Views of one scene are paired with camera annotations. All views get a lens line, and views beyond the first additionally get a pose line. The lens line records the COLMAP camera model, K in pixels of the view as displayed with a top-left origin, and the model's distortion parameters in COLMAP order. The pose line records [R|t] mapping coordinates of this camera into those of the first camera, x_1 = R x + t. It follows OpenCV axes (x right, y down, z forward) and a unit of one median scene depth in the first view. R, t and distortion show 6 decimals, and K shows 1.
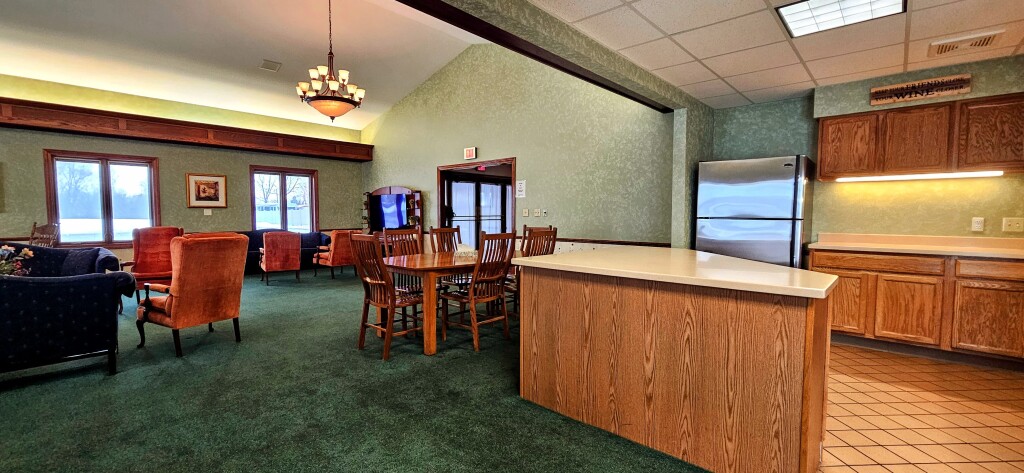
lens RADIAL K [[420.5, 0, 512.0], [0, 420.5, 236.5], [0, 0, 1]] dist [0.007884, 0.000064]
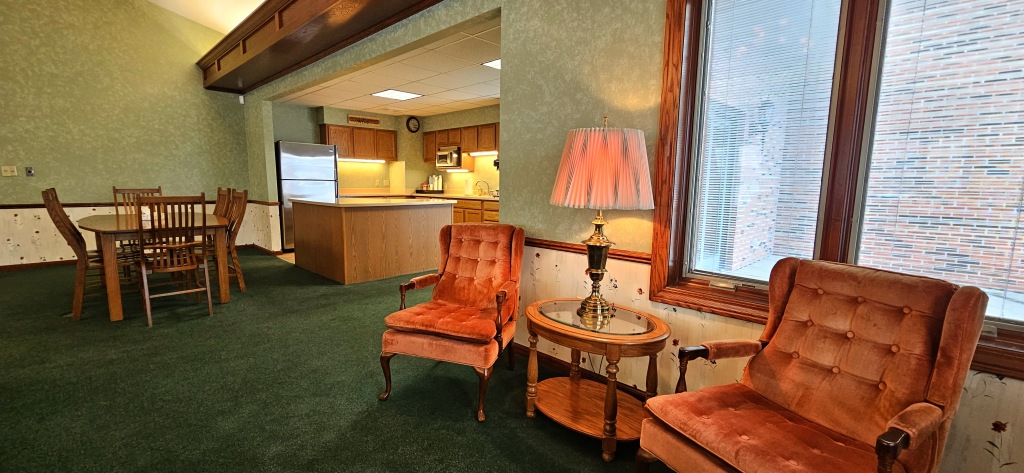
lens RADIAL K [[428.6, 0, 510.5], [0, 428.6, 238.8], [0, 0, 1]] dist [0.001860, -0.000068]
pose [[0.031377, -0.137735, 0.989972, -0.797349], [0.039108, 0.989870, 0.136481, -0.009735], [-0.998742, 0.034433, 0.036446, 0.118785]]
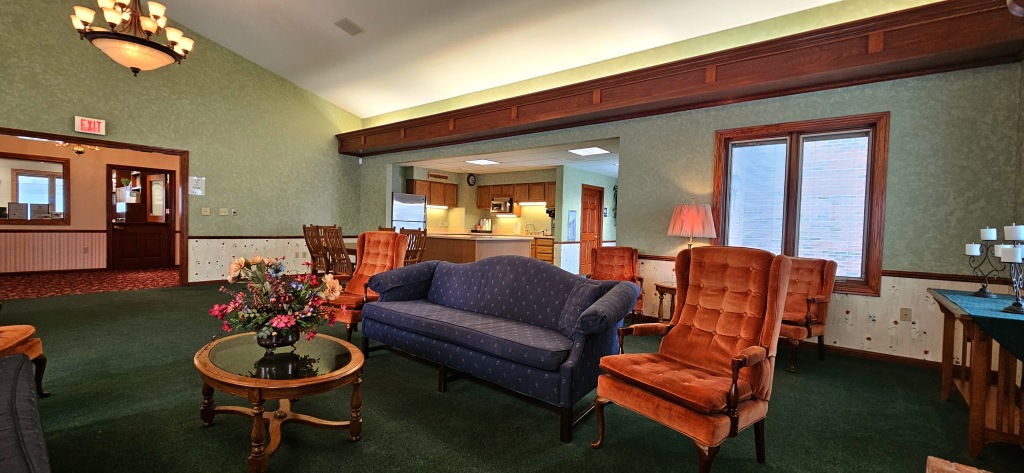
lens RADIAL K [[428.6, 0, 510.5], [0, 428.6, 238.8], [0, 0, 1]] dist [0.001860, -0.000068]
pose [[-0.059813, -0.038834, 0.997454, -1.212706], [0.022618, 0.998934, 0.040248, -0.021325], [-0.997953, 0.024968, -0.058871, 0.433916]]
